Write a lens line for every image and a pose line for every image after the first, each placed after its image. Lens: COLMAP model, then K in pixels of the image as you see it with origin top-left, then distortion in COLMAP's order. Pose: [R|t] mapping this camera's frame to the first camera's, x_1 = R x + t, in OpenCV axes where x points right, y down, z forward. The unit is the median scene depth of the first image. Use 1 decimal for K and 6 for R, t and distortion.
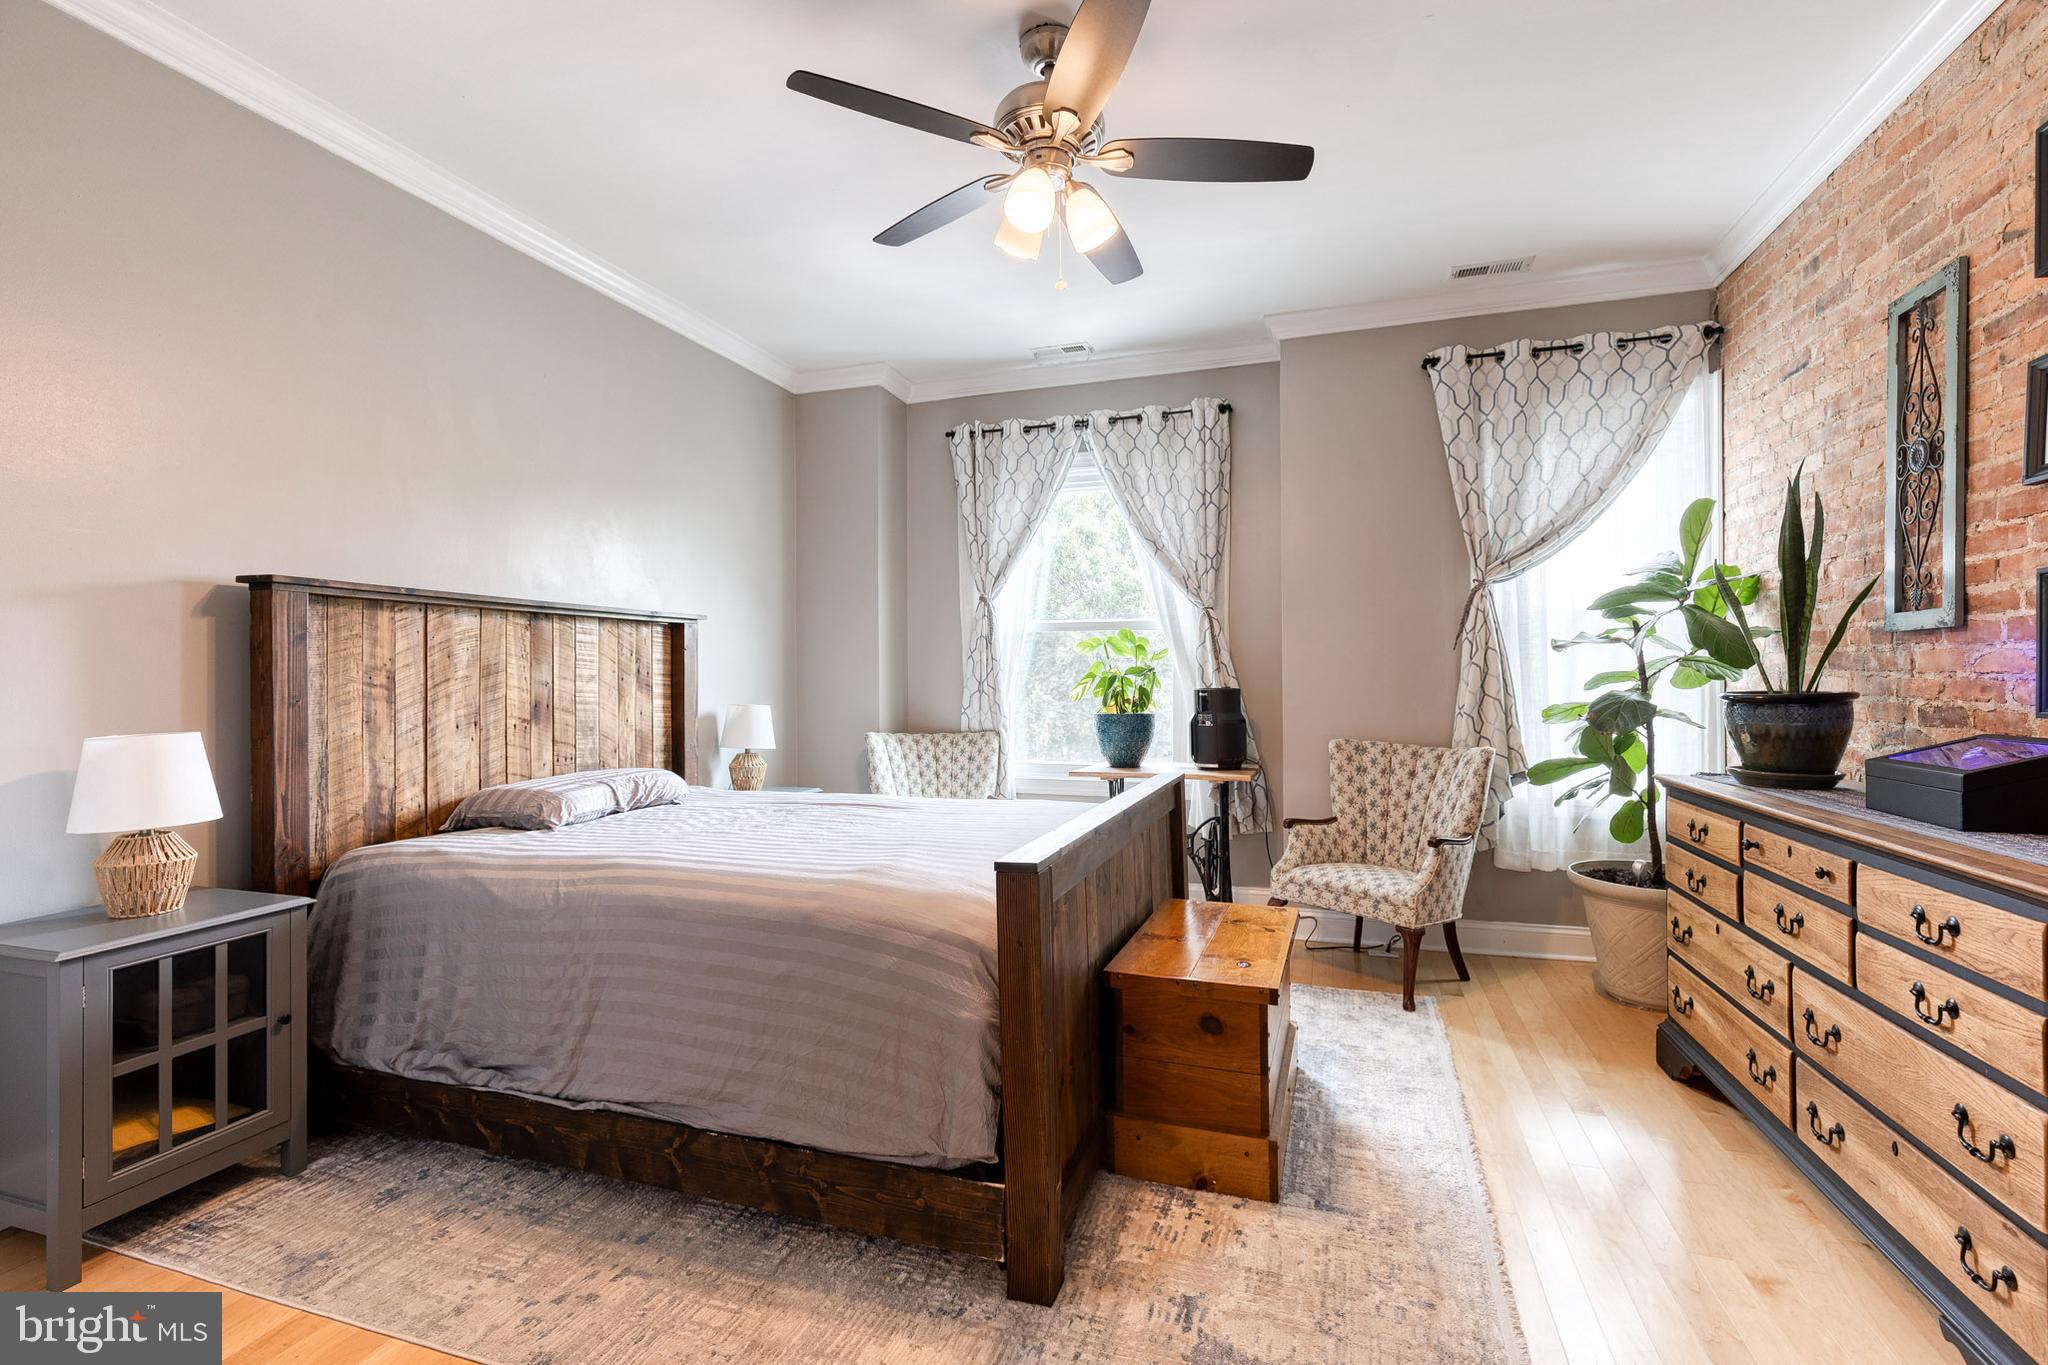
lens RADIAL K [[919.7, 0, 1057.2], [0, 919.7, 676.0], [0, 0, 1]] dist [0.009720, -0.000287]
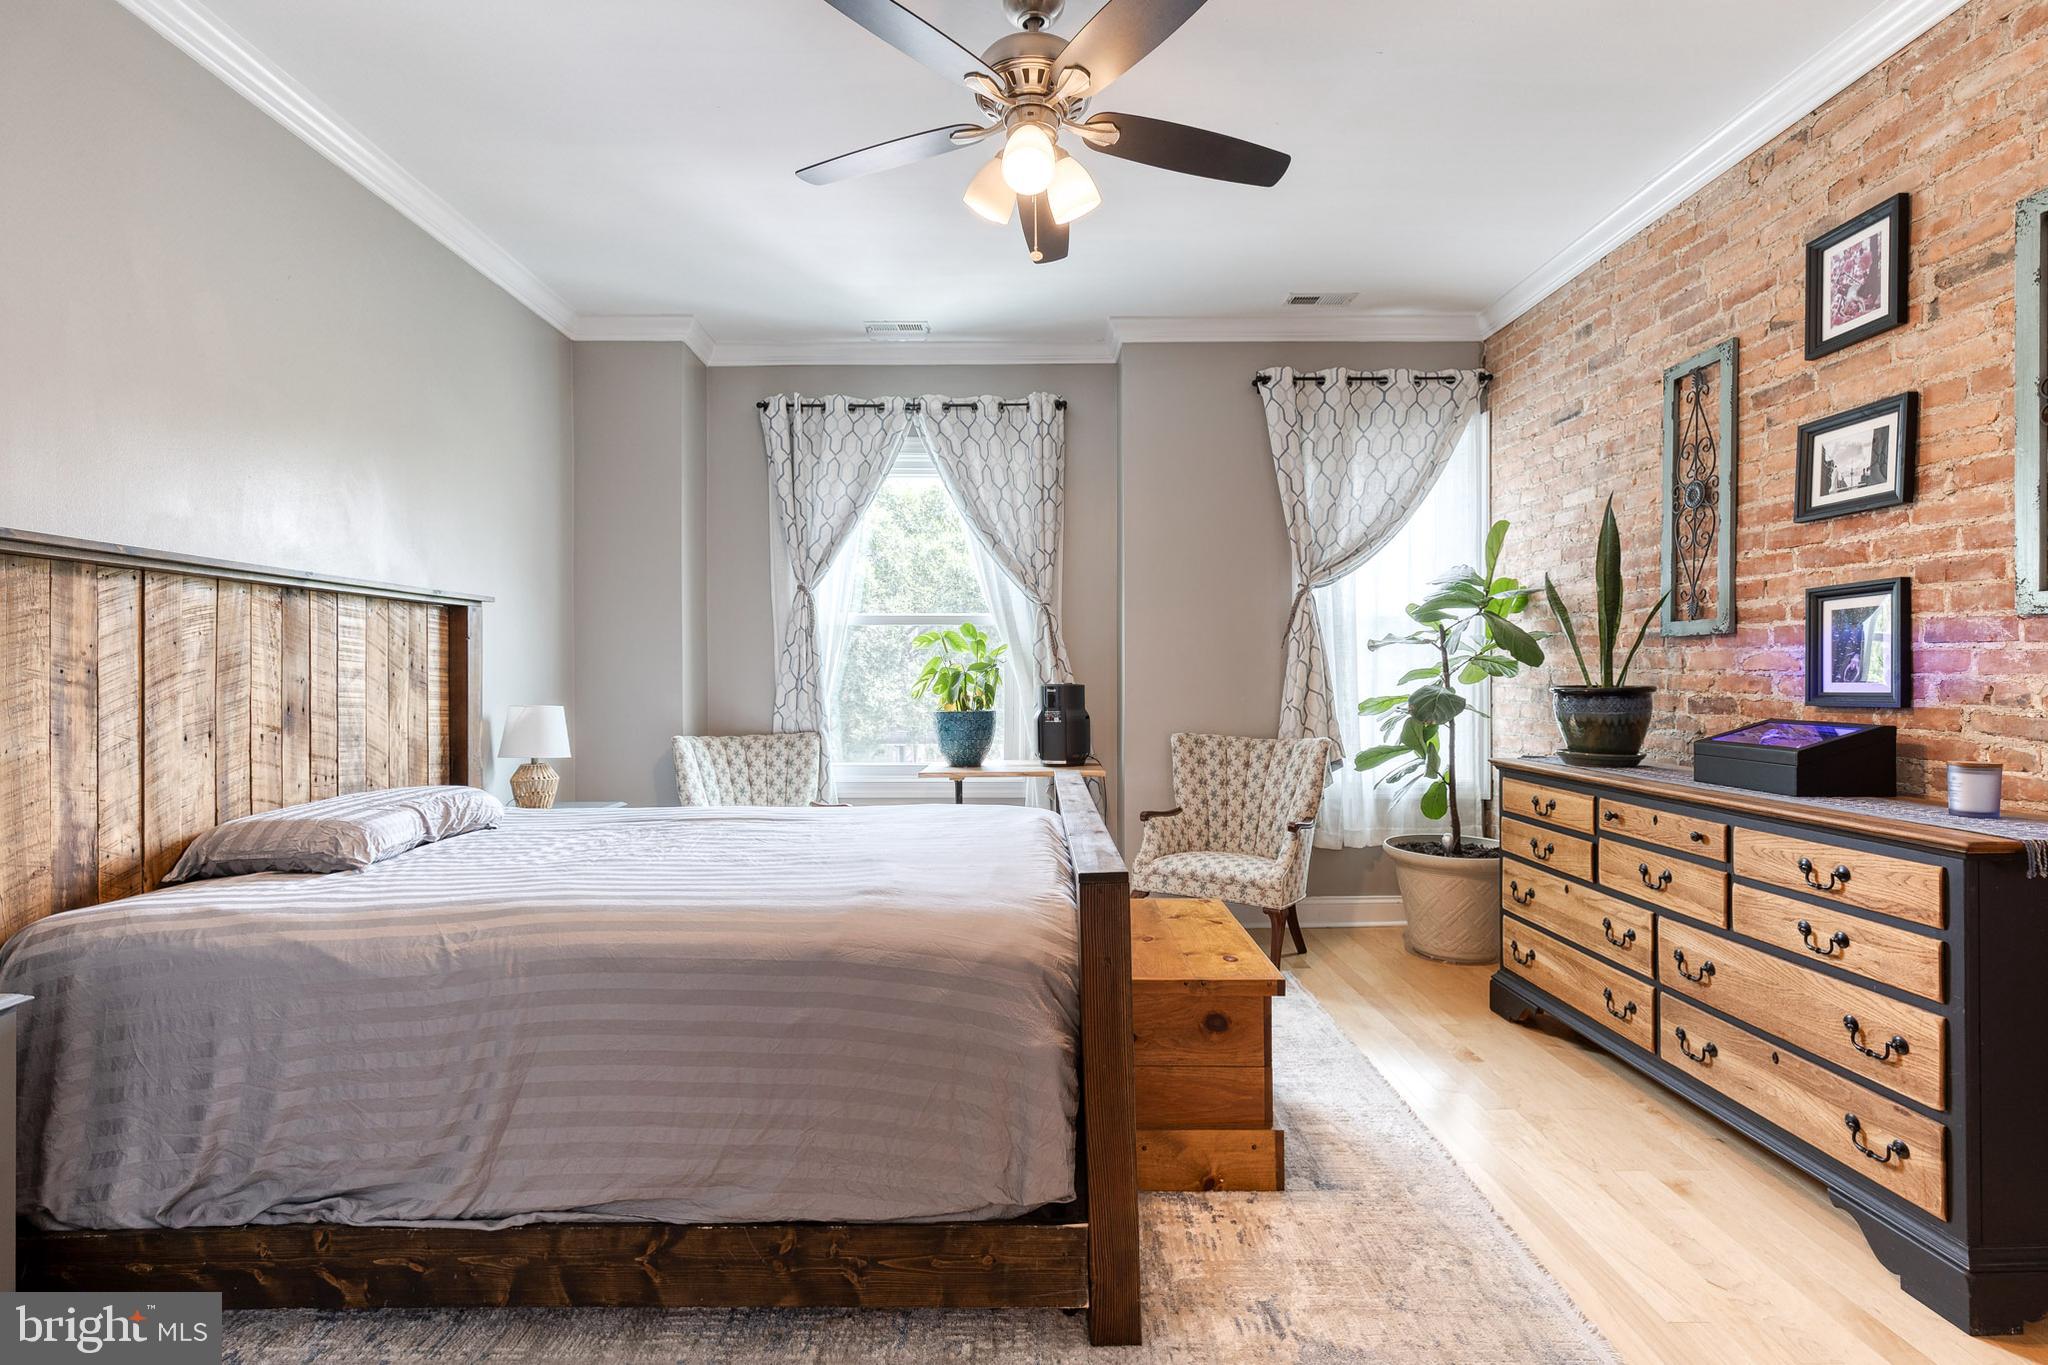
lens RADIAL K [[919.7, 0, 1046.2], [0, 919.7, 676.3], [0, 0, 1]] dist [0.009720, -0.000287]
pose [[0.948862, 0.000620, 0.315691, -0.259576], [-0.001745, 0.999993, 0.003282, 0.001950], [-0.315687, -0.003665, 0.948856, 0.095086]]
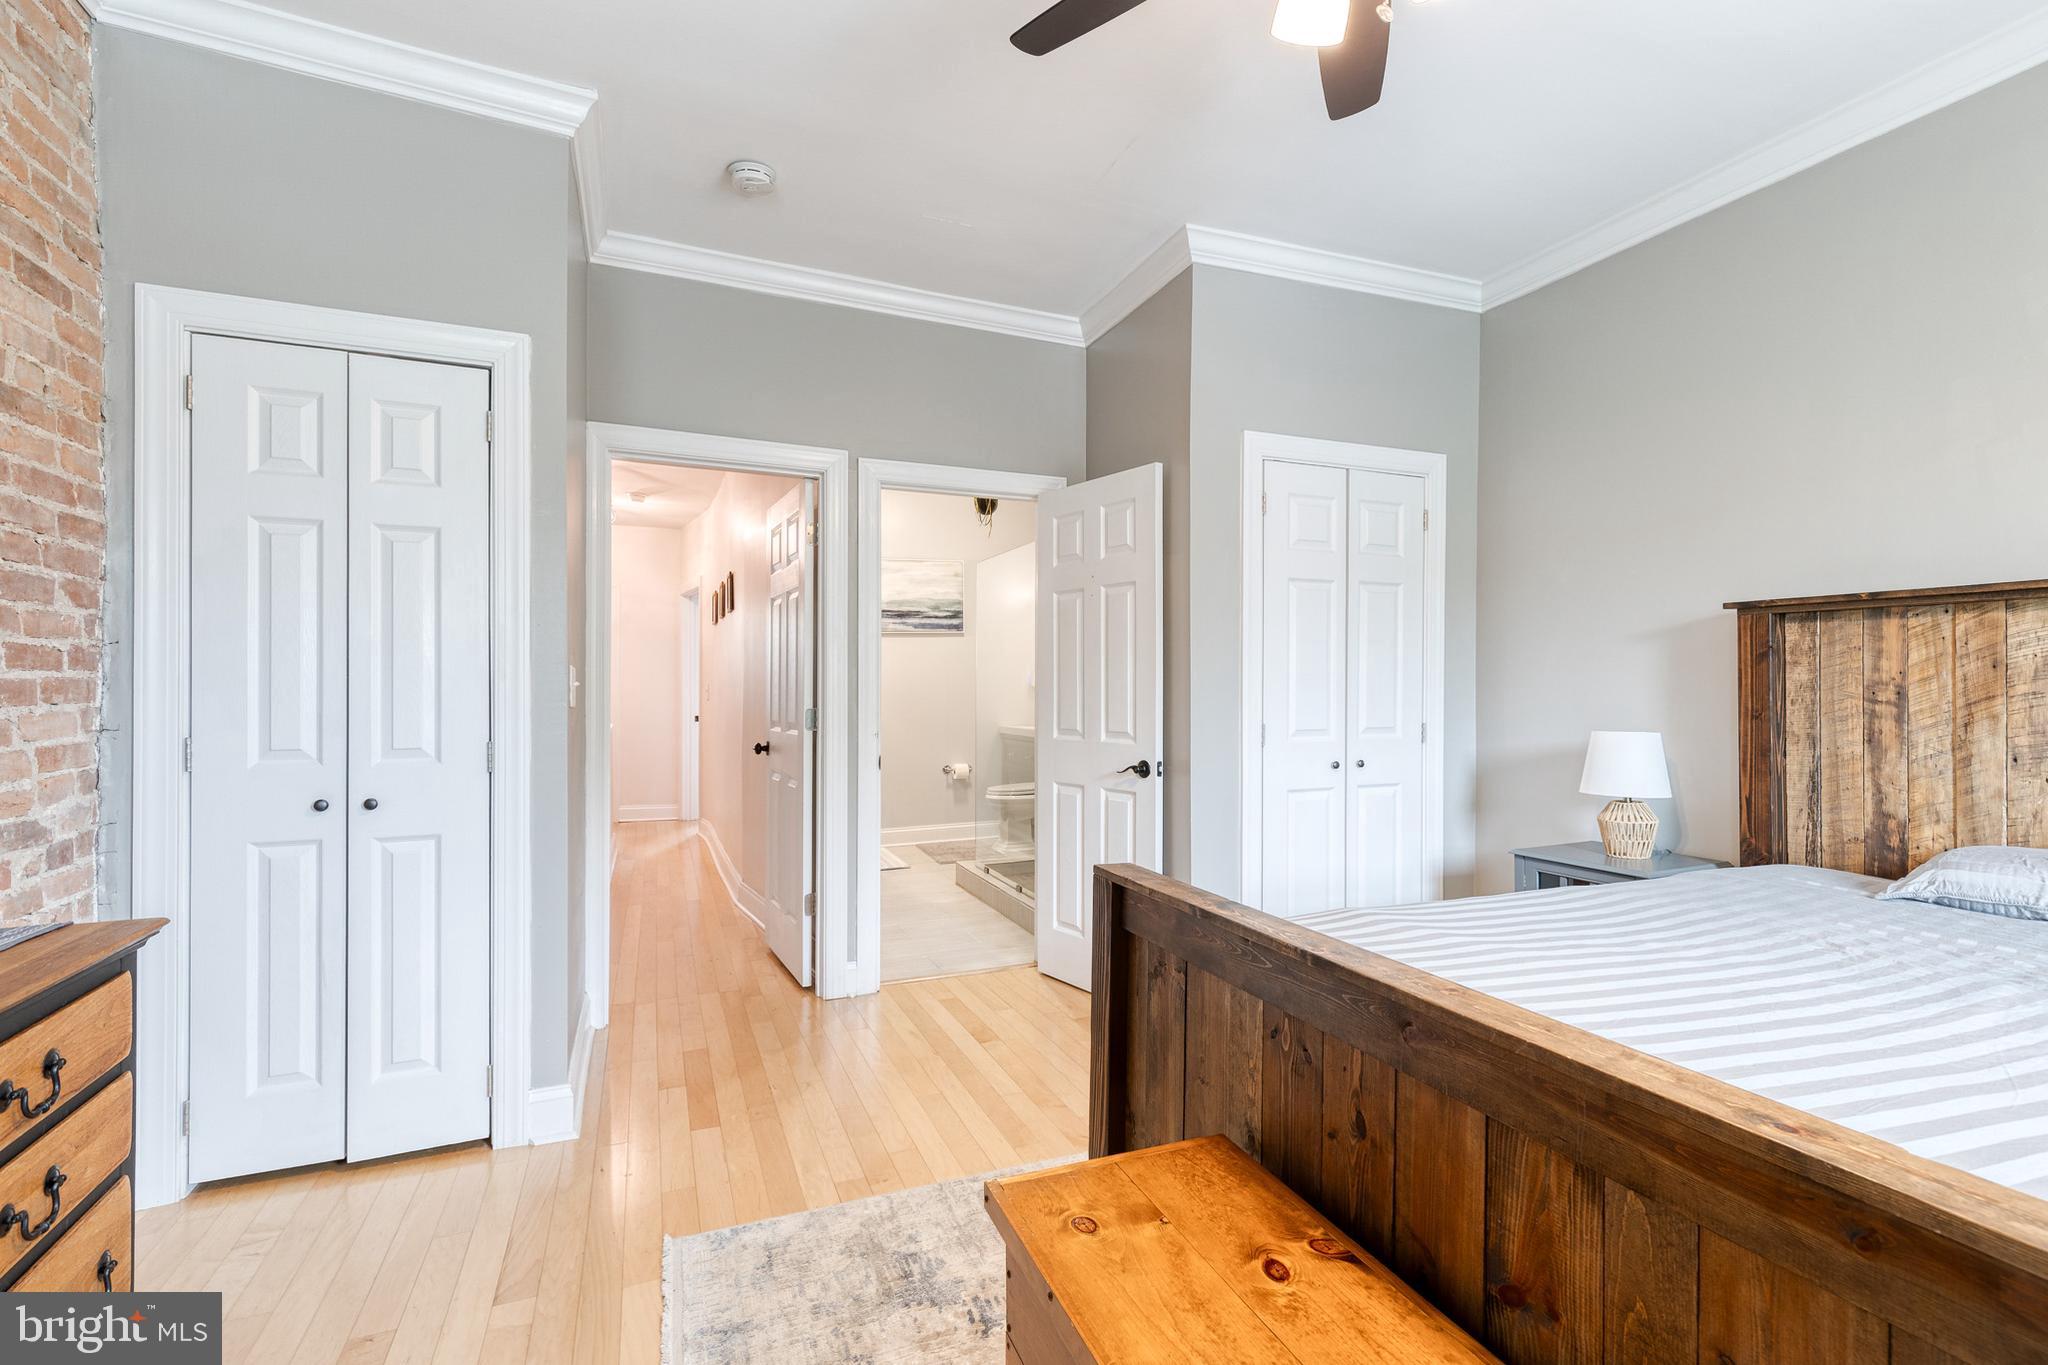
lens RADIAL K [[919.7, 0, 1028.0], [0, 919.7, 687.6], [0, 0, 1]] dist [0.009720, -0.000287]
pose [[-0.765713, -0.002150, -0.643179, 0.498130], [-0.003817, 0.999992, 0.001202, -0.001689], [0.643171, 0.003375, -0.765715, 1.180886]]
